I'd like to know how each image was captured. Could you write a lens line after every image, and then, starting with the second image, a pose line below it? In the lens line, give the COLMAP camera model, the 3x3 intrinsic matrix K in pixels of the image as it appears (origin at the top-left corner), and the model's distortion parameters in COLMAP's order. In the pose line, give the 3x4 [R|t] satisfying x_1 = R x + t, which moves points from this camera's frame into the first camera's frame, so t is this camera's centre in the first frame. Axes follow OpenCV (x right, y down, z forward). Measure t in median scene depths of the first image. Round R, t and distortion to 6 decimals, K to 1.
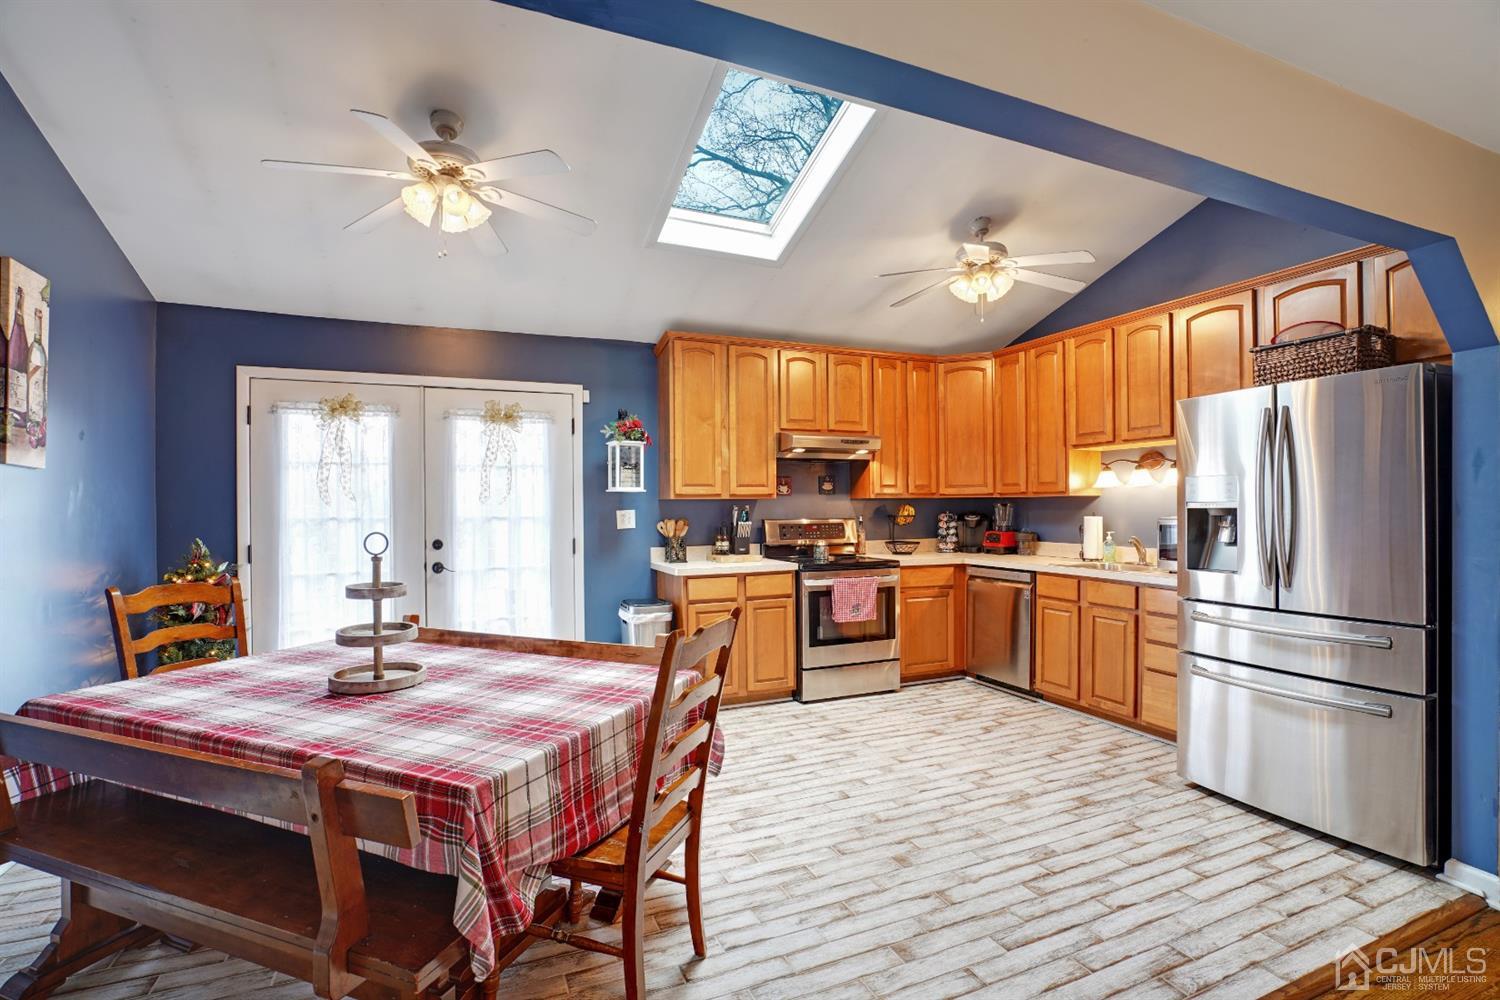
lens RADIAL K [[697.5, 0, 744.5], [0, 697.5, 508.2], [0, 0, 1]] dist [-0.073121, 0.040387]
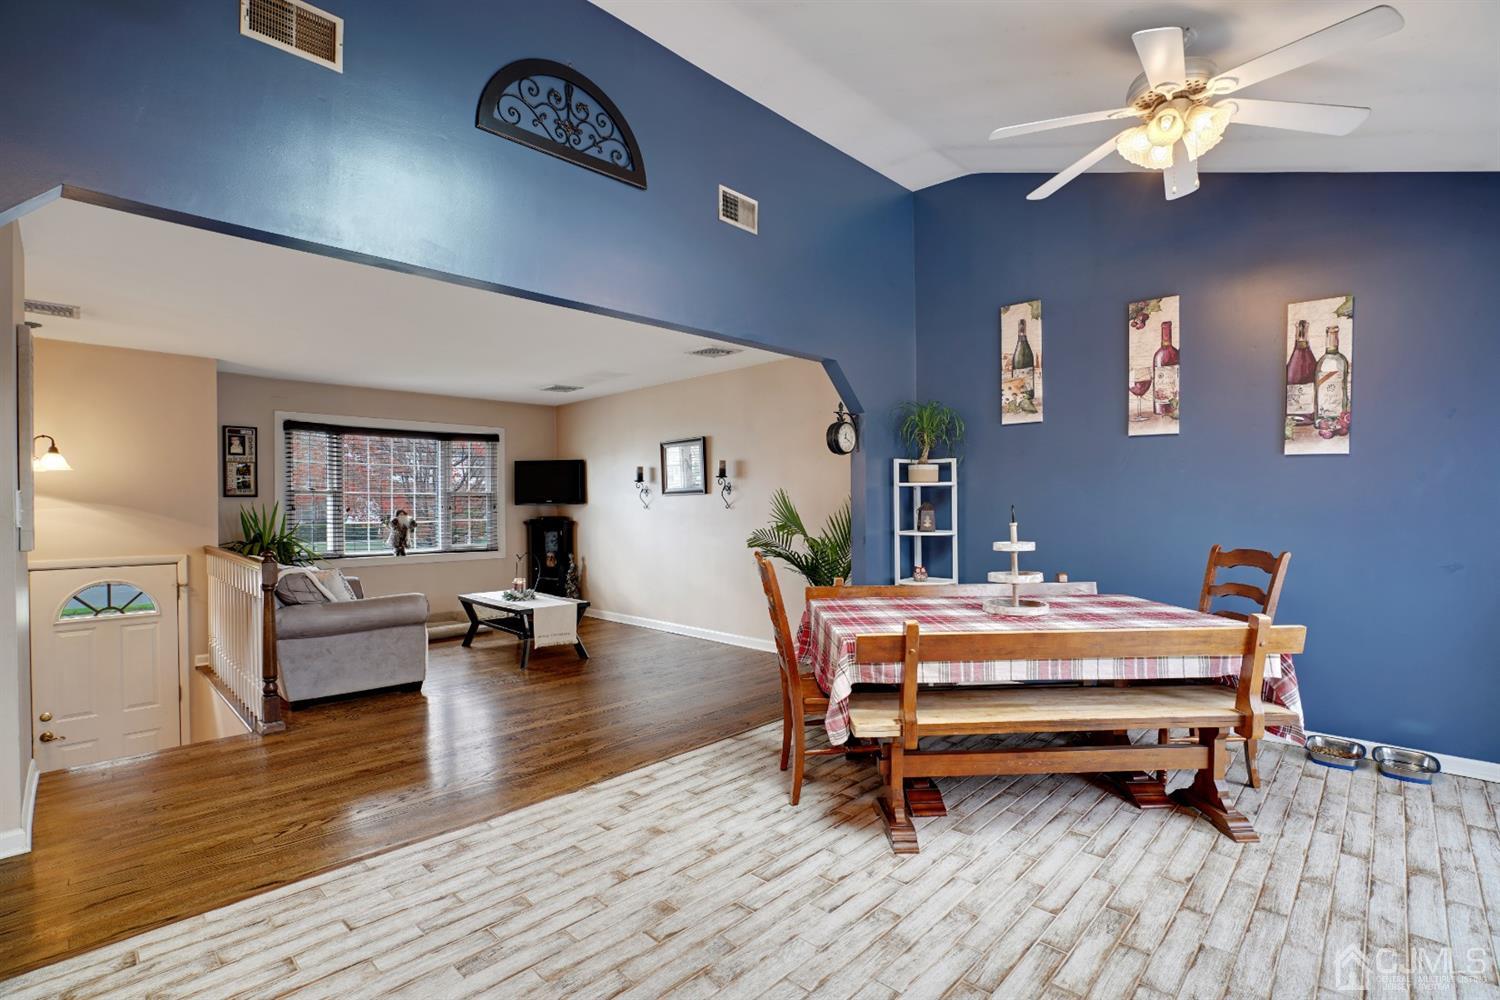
lens RADIAL K [[695.4, 0, 746.7], [0, 695.4, 506.3], [0, 0, 1]] dist [-0.055172, 0.020594]
pose [[-0.922335, 0.012988, -0.386174, 0.243557], [0.010377, 0.999907, 0.008844, 0.008661], [0.386253, 0.004150, -0.922384, 0.969453]]
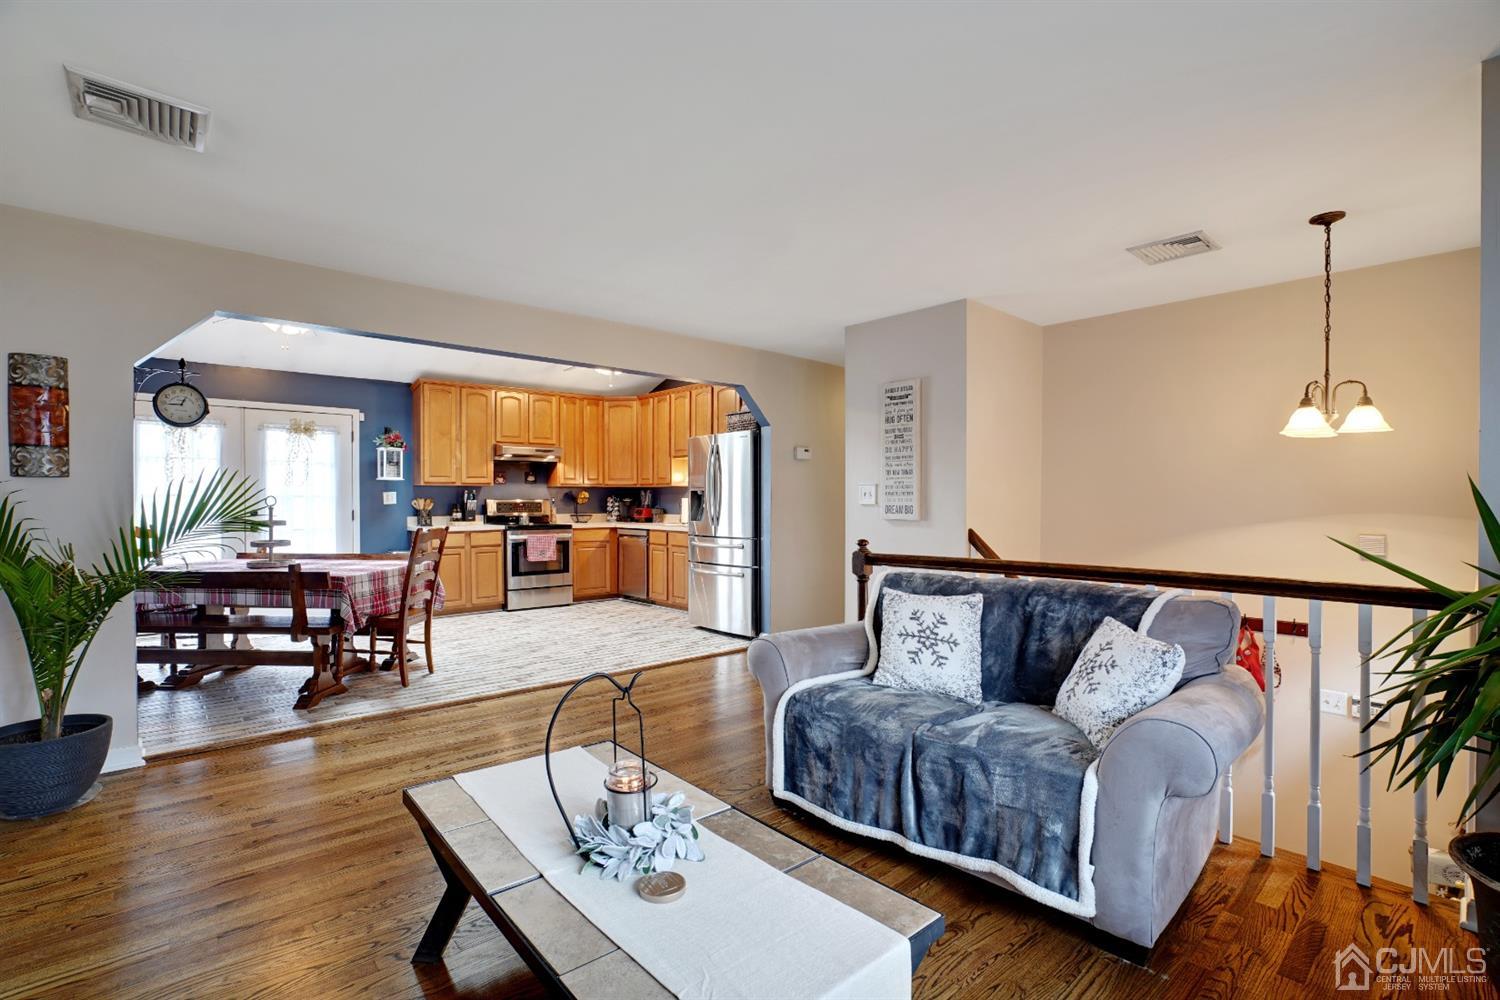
lens RADIAL K [[697.5, 0, 744.5], [0, 697.5, 508.2], [0, 0, 1]] dist [-0.073121, 0.040387]
pose [[0.947010, 0.002156, 0.321197, 0.084877], [-0.004802, 0.999961, 0.007447, 0.023523], [-0.321168, -0.008595, 0.946983, -0.687072]]
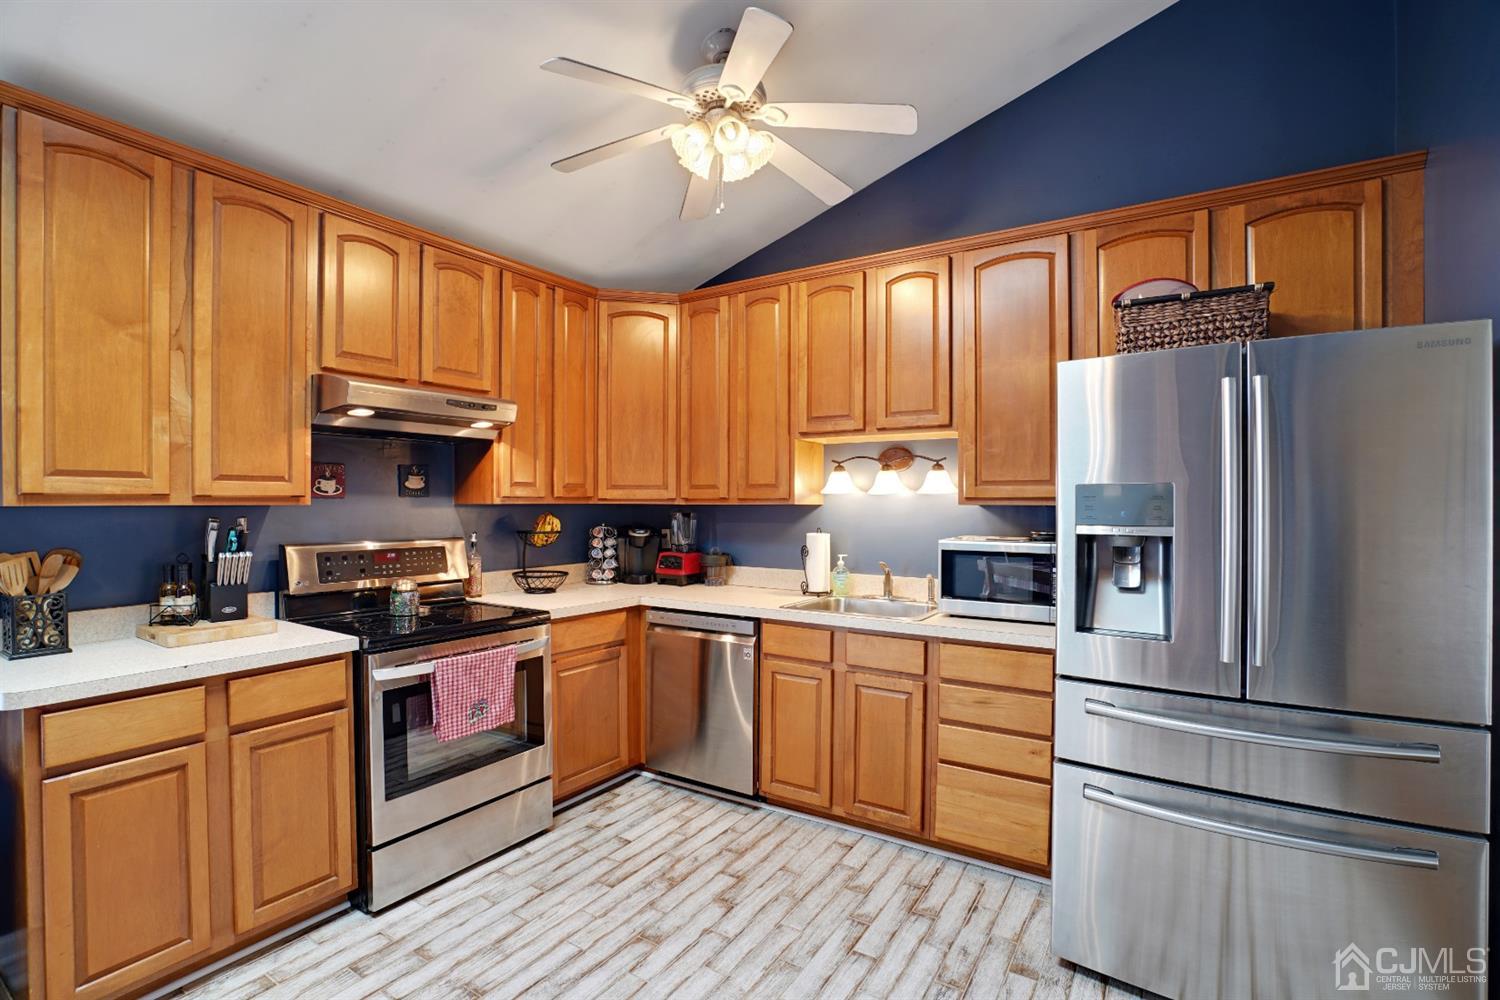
lens RADIAL K [[695.4, 0, 746.7], [0, 695.4, 506.3], [0, 0, 1]] dist [-0.055172, 0.020594]
pose [[0.824626, 0.006122, 0.565646, 0.027736], [-0.006998, 0.999975, -0.000620, -0.015190], [-0.565636, -0.003447, 0.824648, 0.429619]]
